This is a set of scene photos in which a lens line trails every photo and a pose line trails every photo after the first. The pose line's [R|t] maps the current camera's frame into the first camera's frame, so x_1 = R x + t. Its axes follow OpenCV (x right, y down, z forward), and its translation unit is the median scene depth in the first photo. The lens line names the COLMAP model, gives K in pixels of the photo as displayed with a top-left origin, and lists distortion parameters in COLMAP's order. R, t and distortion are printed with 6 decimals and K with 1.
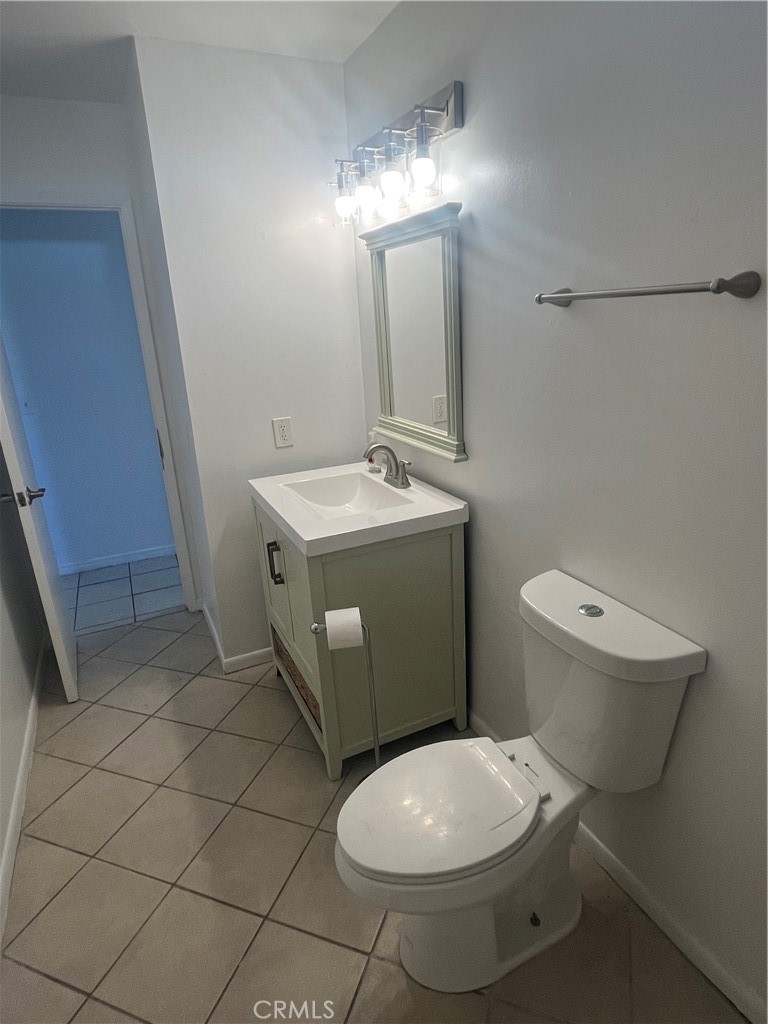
lens RADIAL K [[600.4, 0, 384.0], [0, 600.4, 512.0], [0, 0, 1]] dist [-0.000632, -0.000064]
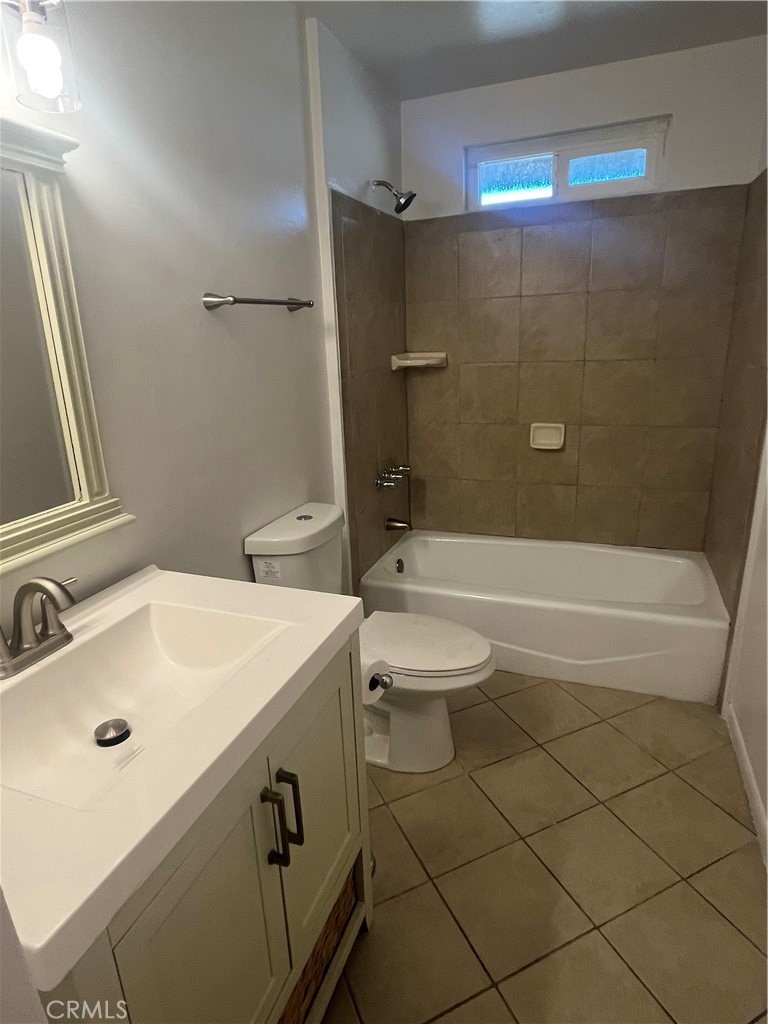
lens RADIAL K [[600.4, 0, 384.0], [0, 600.4, 512.0], [0, 0, 1]] dist [-0.000632, -0.000064]
pose [[-0.704786, -0.131132, 0.697195, -0.641462], [0.291558, 0.842394, 0.453174, -0.361136], [-0.646738, 0.522664, -0.555475, 1.324368]]
